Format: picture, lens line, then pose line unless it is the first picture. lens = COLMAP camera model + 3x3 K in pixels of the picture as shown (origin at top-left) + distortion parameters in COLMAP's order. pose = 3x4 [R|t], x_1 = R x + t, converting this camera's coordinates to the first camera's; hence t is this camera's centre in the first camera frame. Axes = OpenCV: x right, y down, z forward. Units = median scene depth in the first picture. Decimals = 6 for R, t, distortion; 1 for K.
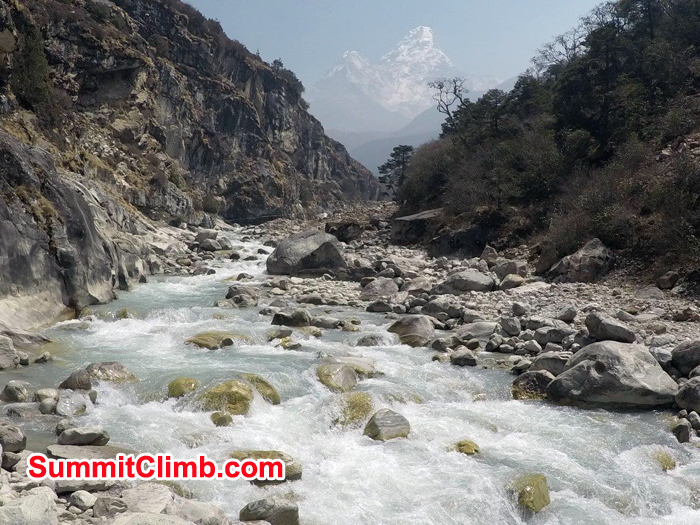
lens RADIAL K [[1182.7, 0, 350.0], [0, 1182.7, 262.5], [0, 0, 1]] dist [-0.119784, 0.009154]
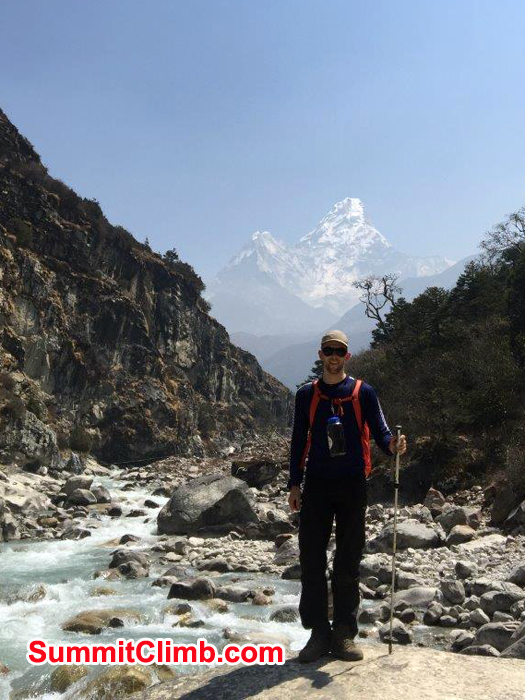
lens RADIAL K [[440.4, 0, 262.5], [0, 440.4, 350.0], [0, 0, 1]] dist [0.029973, -0.004733]
pose [[0.998676, -0.013402, 0.049666, -0.013913], [0.030248, 0.933912, -0.356220, 0.002351], [-0.041609, 0.357251, 0.933081, 0.702023]]
